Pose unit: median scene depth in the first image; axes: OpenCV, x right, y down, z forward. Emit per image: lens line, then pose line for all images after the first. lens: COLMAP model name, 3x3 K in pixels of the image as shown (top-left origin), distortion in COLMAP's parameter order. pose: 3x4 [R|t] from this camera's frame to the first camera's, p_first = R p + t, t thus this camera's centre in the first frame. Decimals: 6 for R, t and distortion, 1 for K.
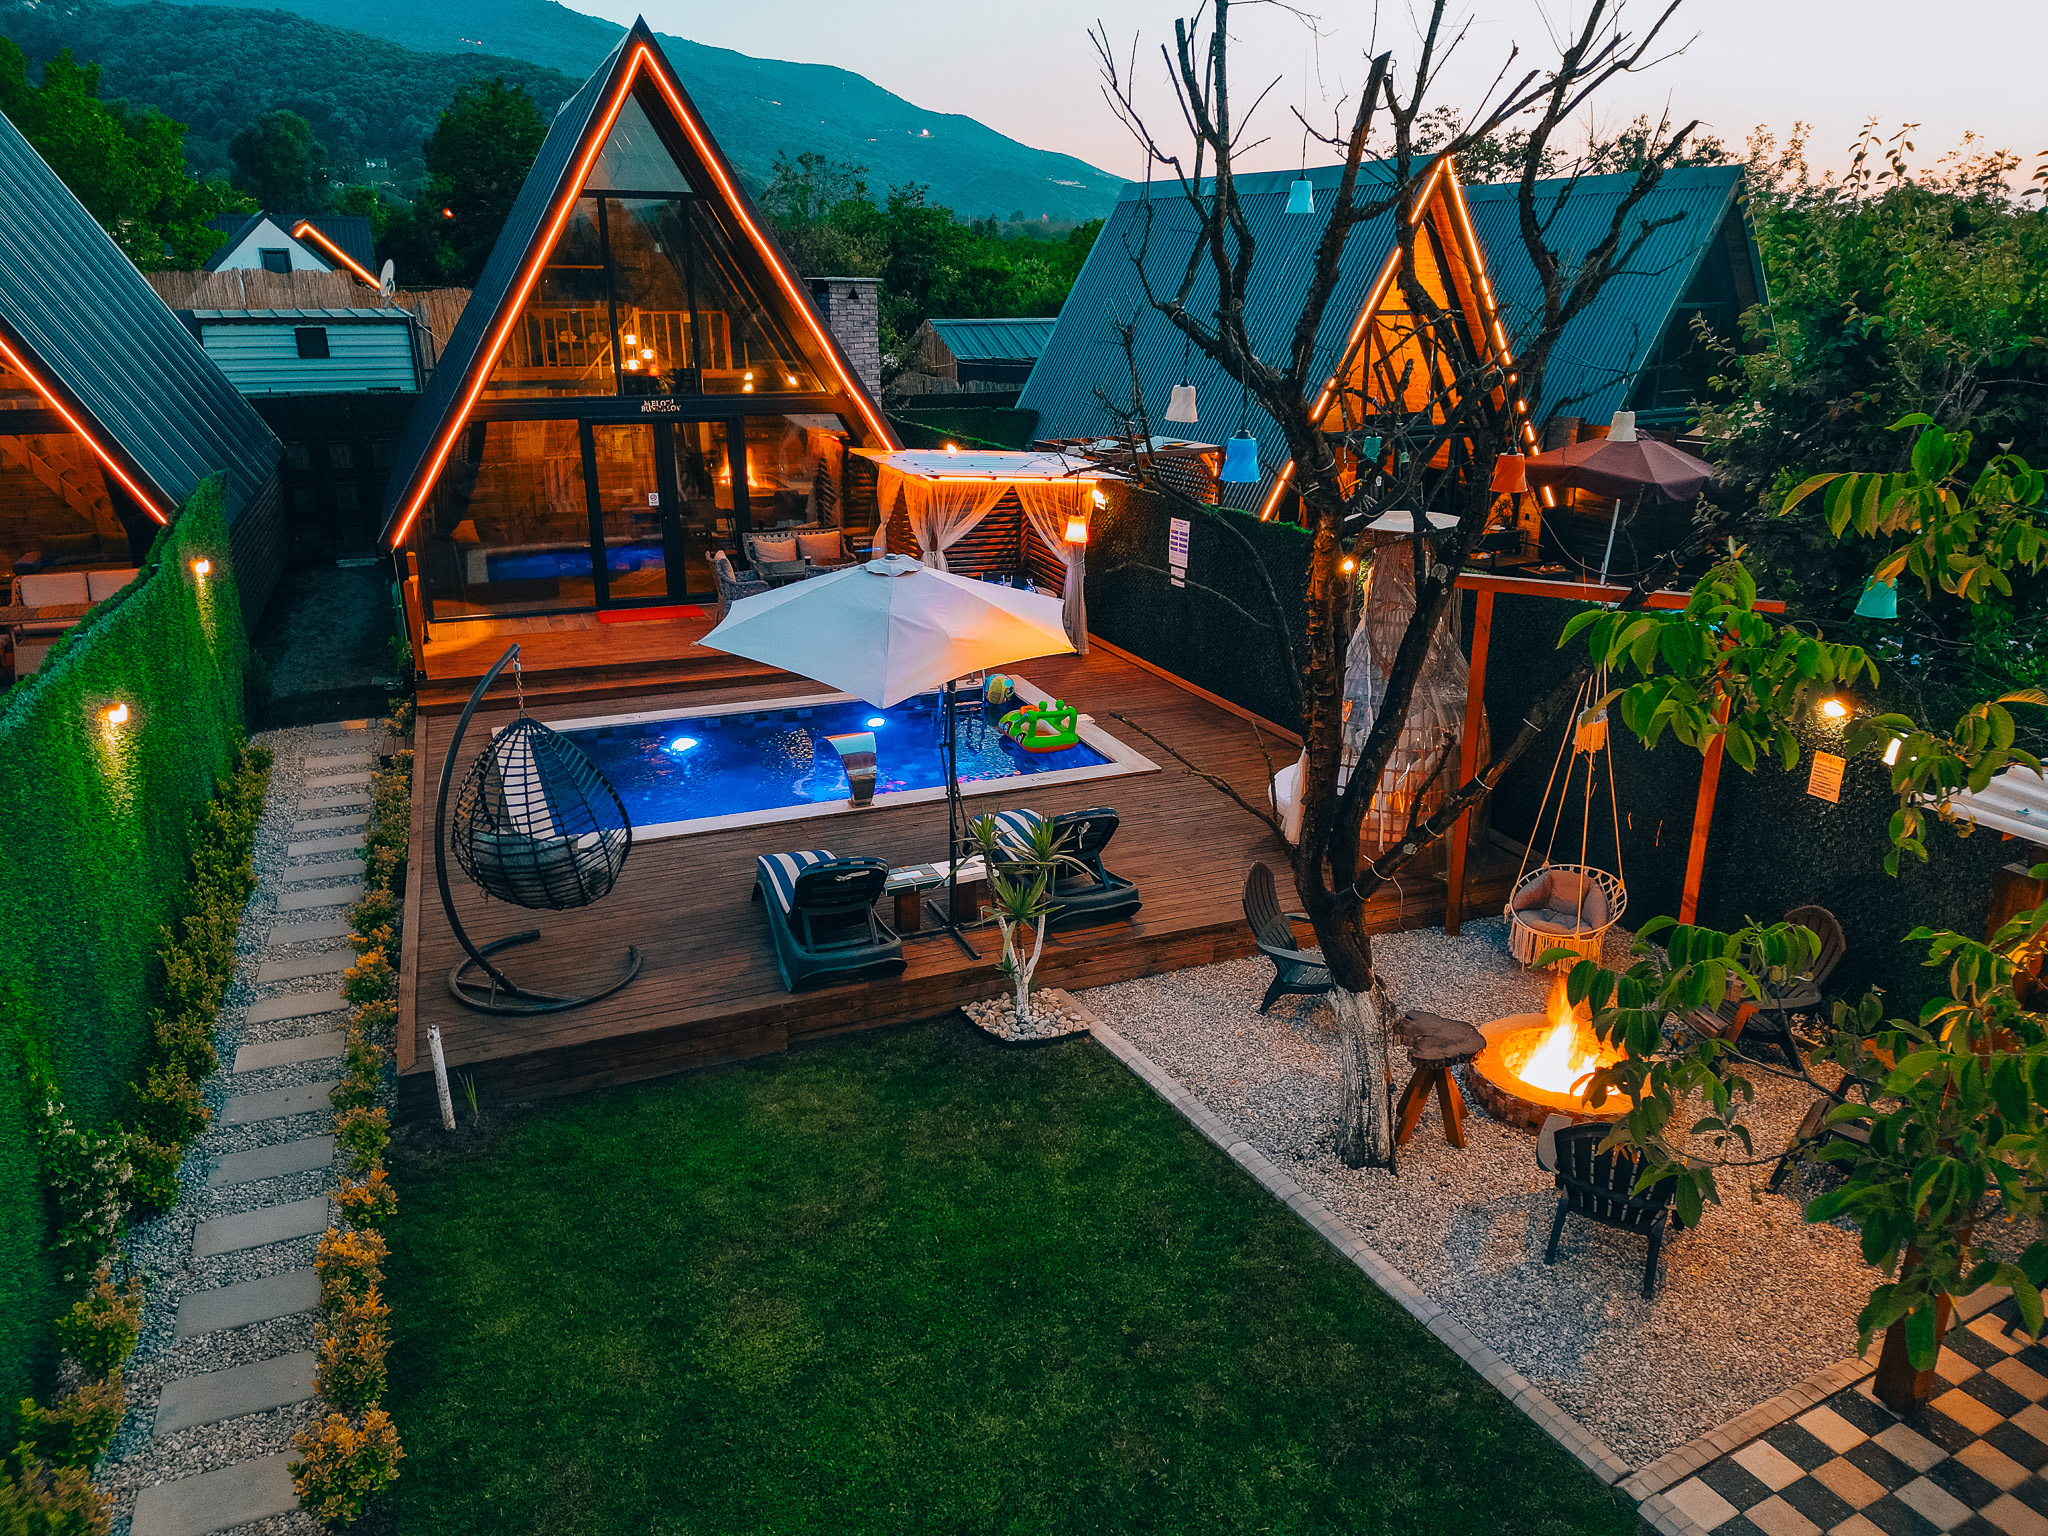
lens RADIAL K [[1415.6, 0, 1023.9], [0, 1415.6, 759.2], [0, 0, 1]] dist [0.088151, -0.095486]
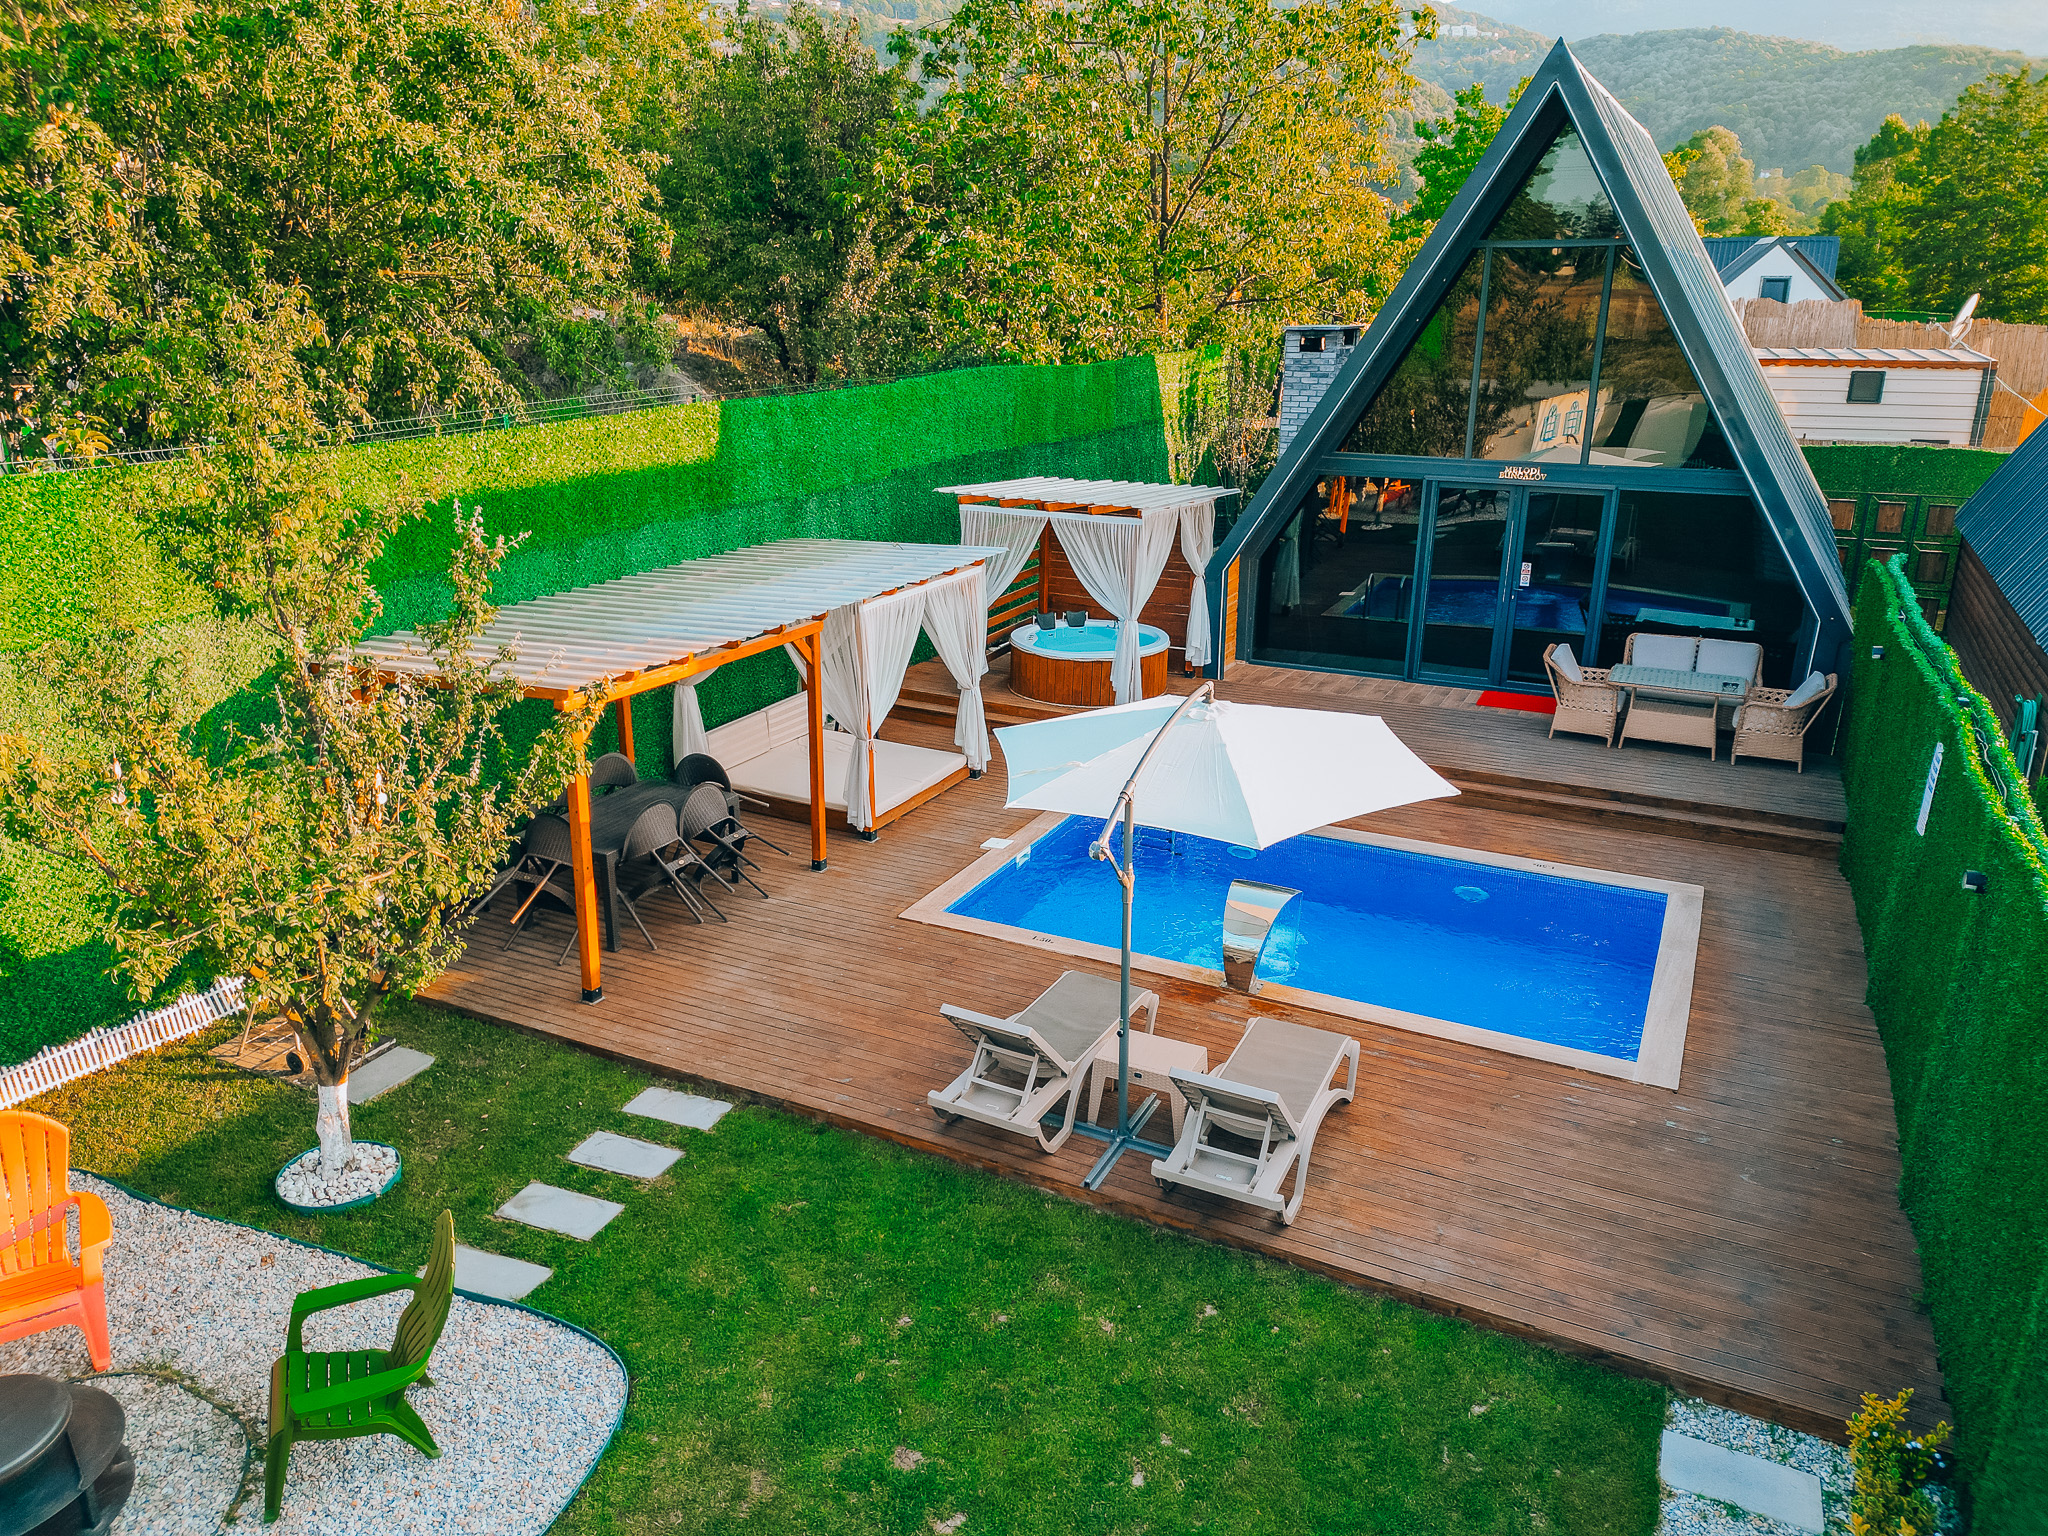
lens RADIAL K [[1436.2, 0, 1024.0], [0, 1436.2, 768.0], [0, 0, 1]] dist [0.075836, -0.088715]
pose [[0.669084, 0.234245, -0.705305, -0.328744], [-0.238683, 0.966483, 0.094562, -0.039782], [0.703816, 0.105074, 0.702569, 0.017424]]
